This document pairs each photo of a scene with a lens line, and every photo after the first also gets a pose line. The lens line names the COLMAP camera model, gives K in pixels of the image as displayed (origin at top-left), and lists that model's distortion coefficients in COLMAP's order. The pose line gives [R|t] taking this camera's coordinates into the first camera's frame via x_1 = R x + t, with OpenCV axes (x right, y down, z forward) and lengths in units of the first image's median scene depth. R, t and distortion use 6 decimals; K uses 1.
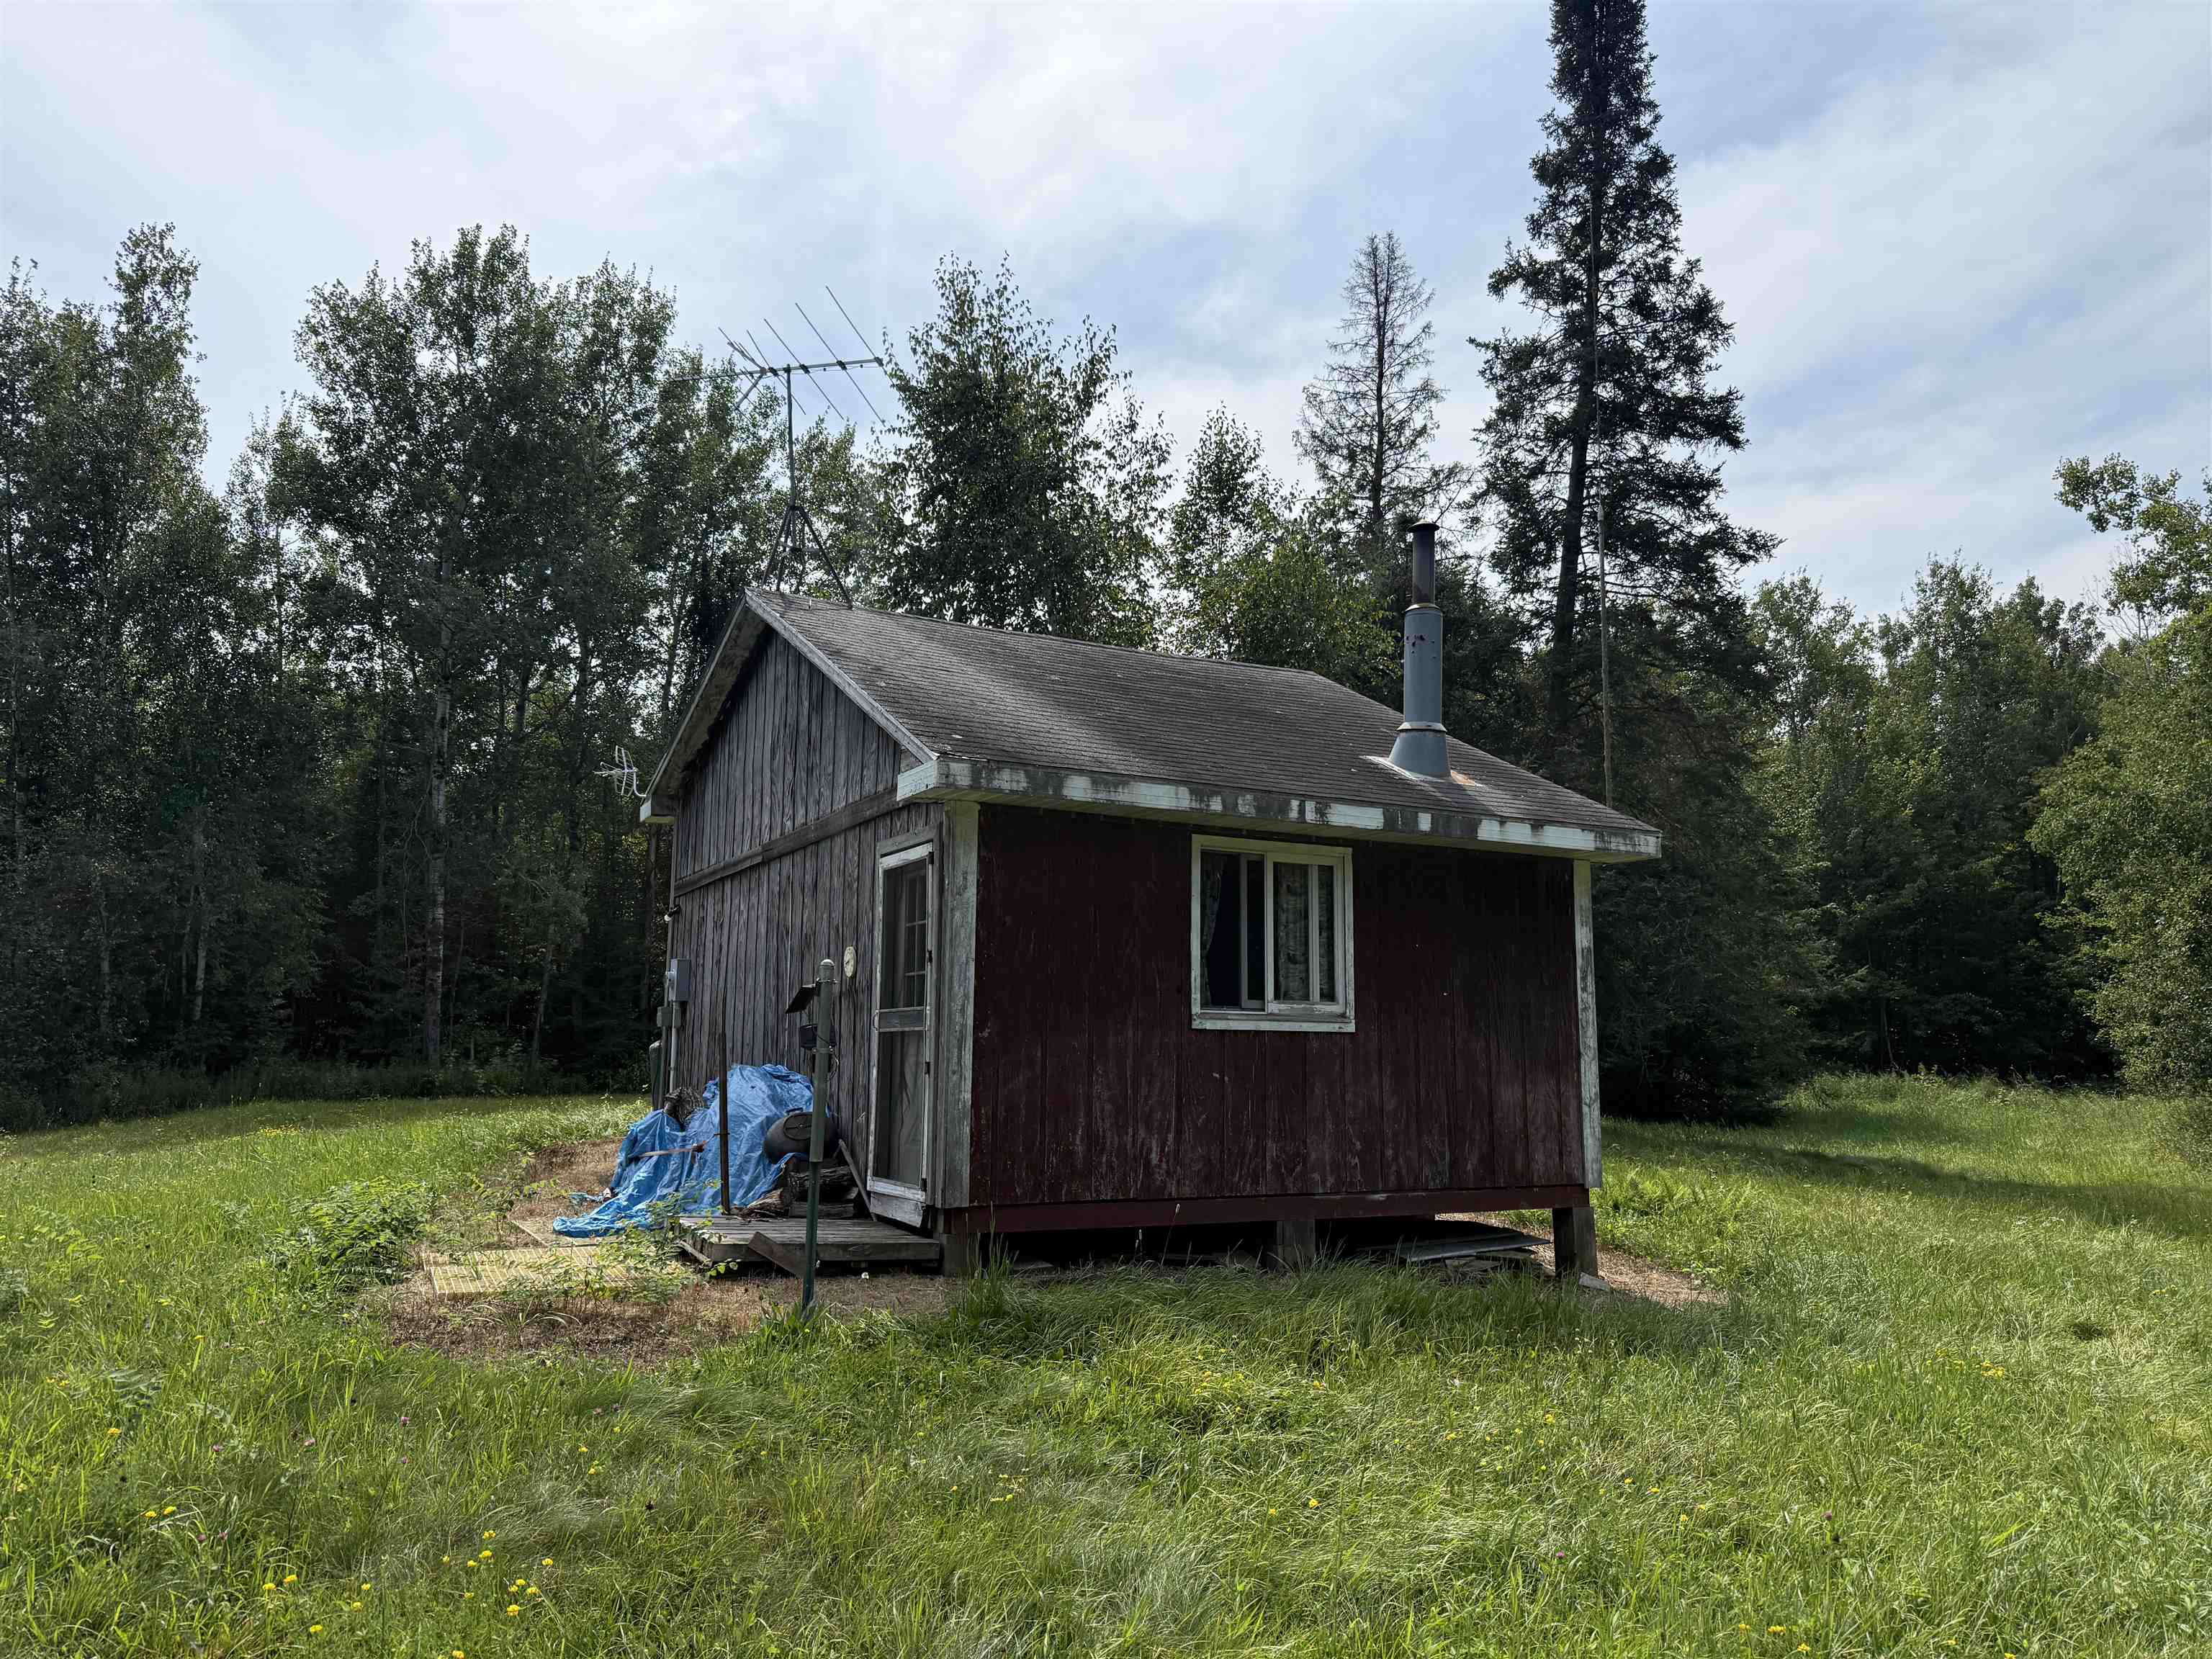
lens RADIAL K [[1475.7, 0, 1134.4], [0, 1475.7, 864.8], [0, 0, 1]] dist [0.052209, -0.003571]
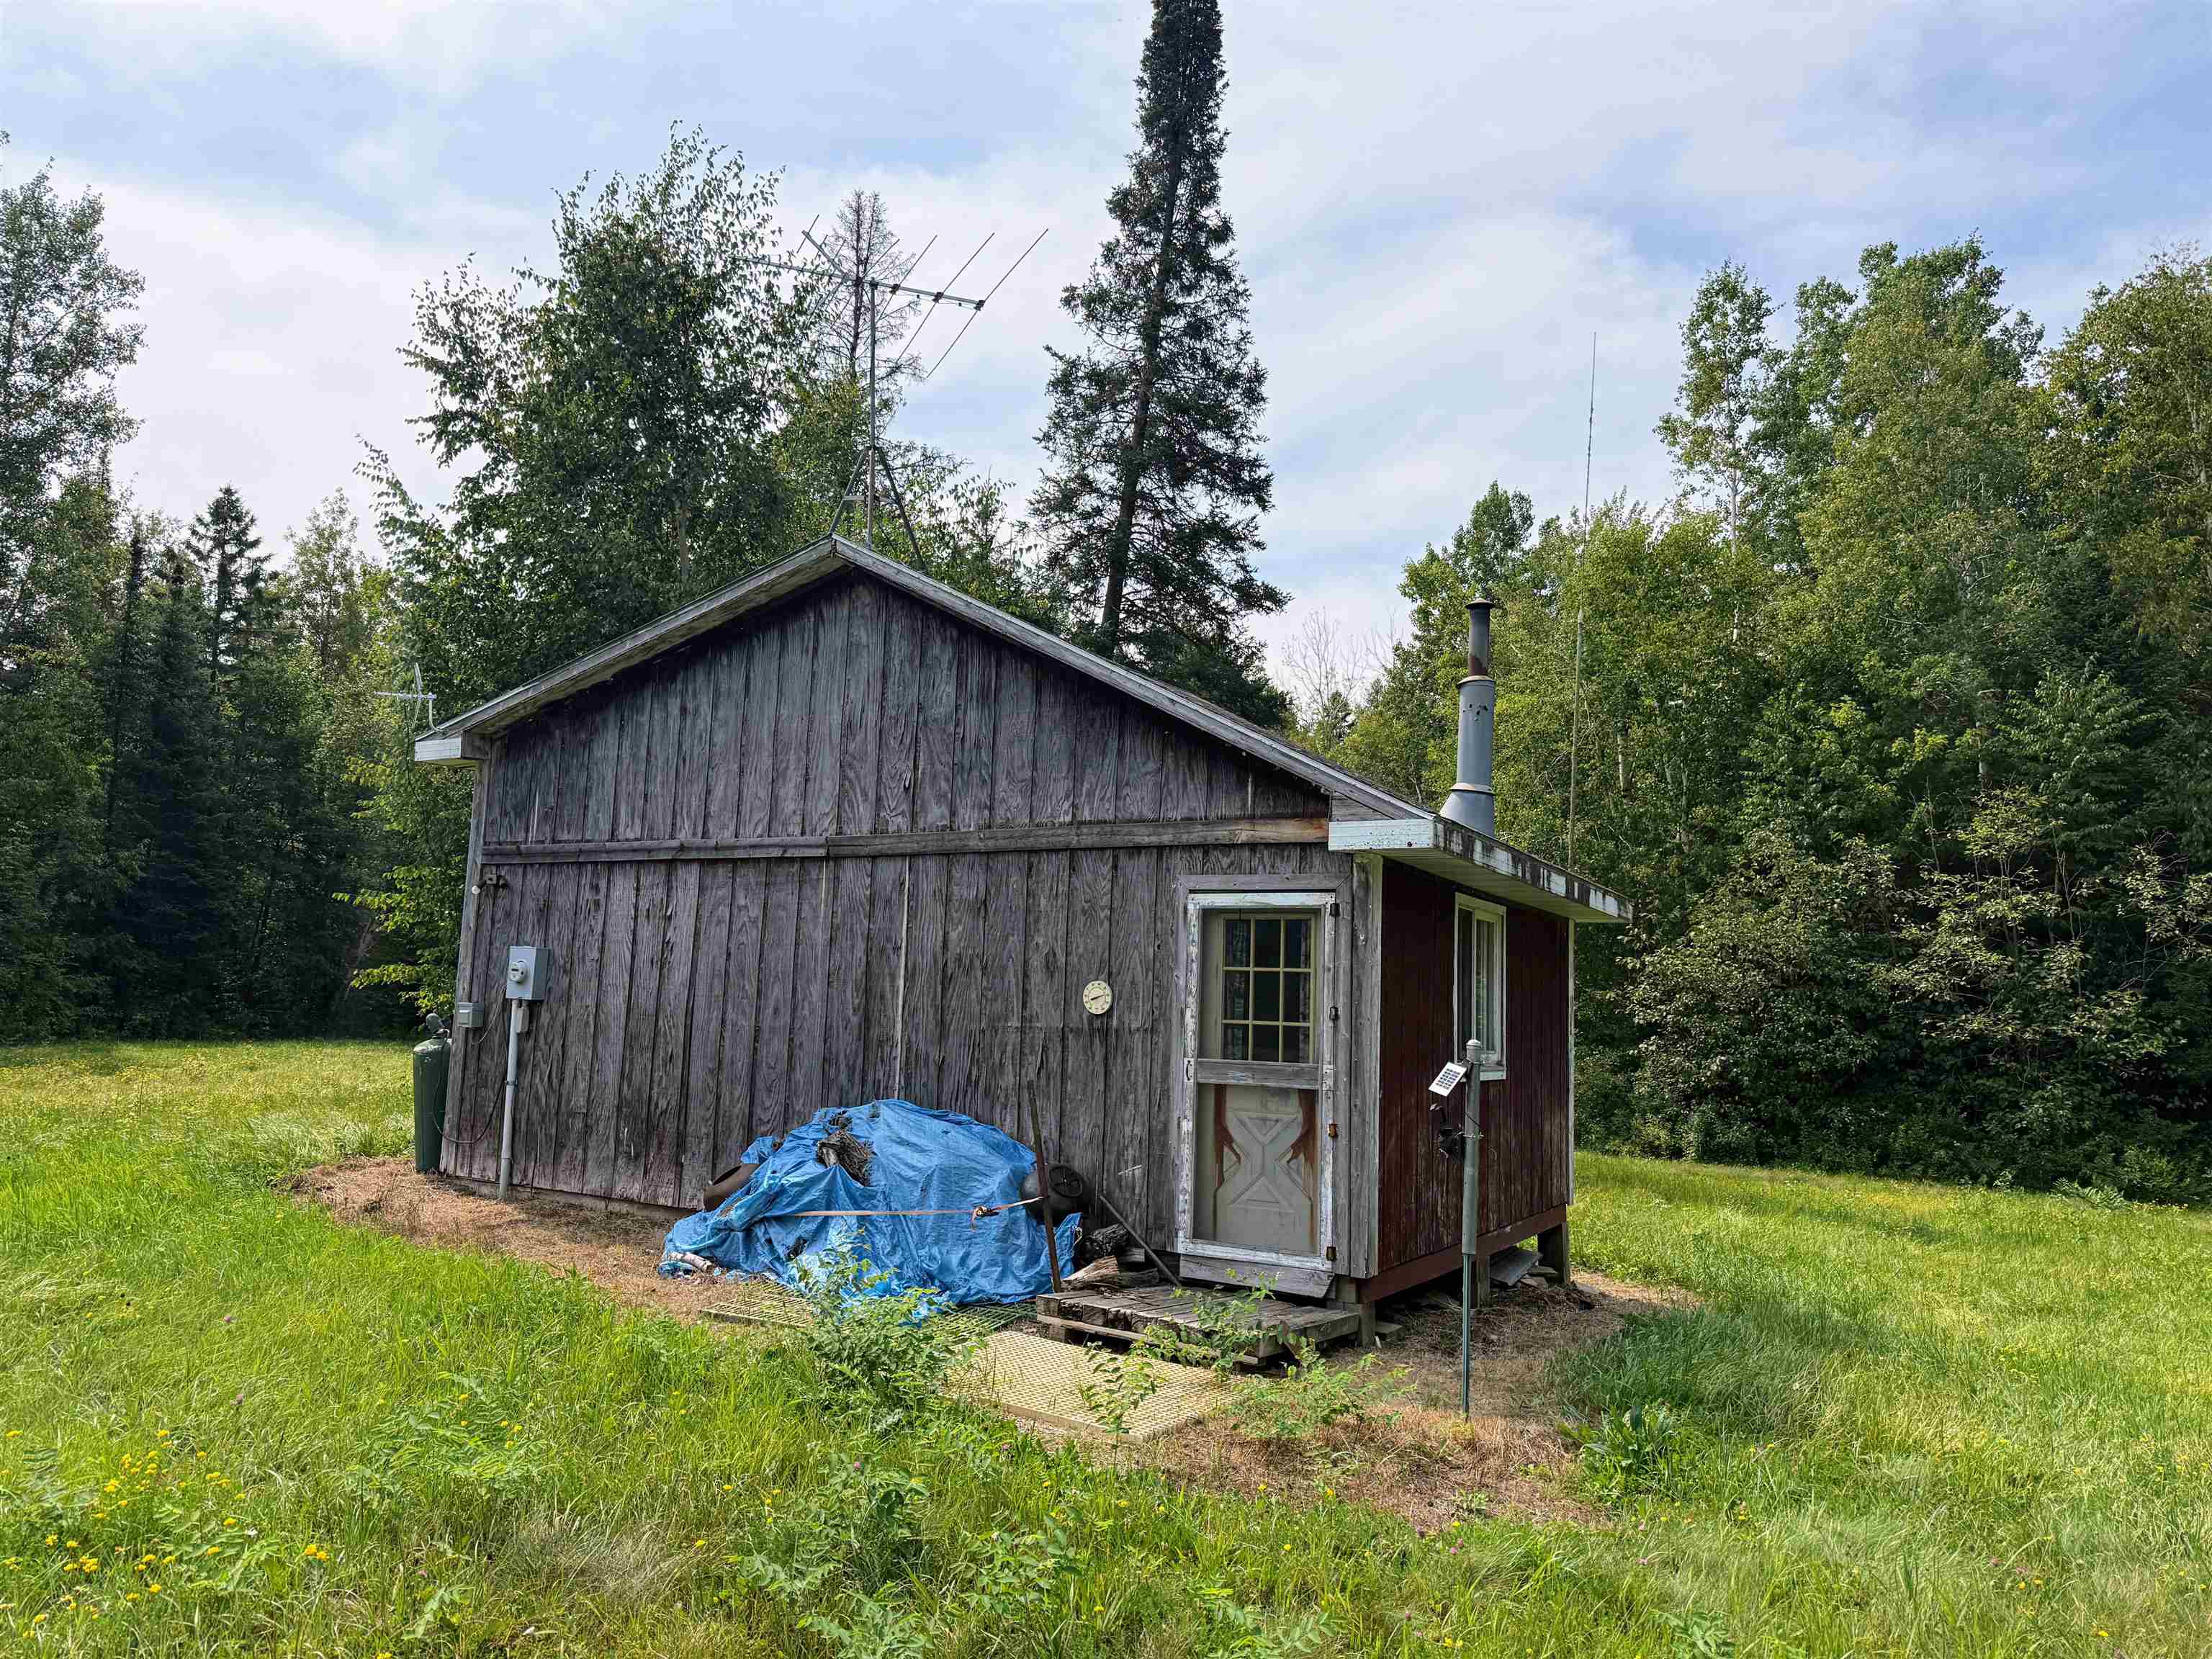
lens RADIAL K [[1475.7, 0, 1134.4], [0, 1475.7, 864.8], [0, 0, 1]] dist [0.052209, -0.003571]
pose [[0.854039, 0.074468, 0.514851, -0.660566], [-0.089640, 0.995963, 0.004639, -0.022891], [-0.512427, -0.050113, 0.857267, 0.222284]]
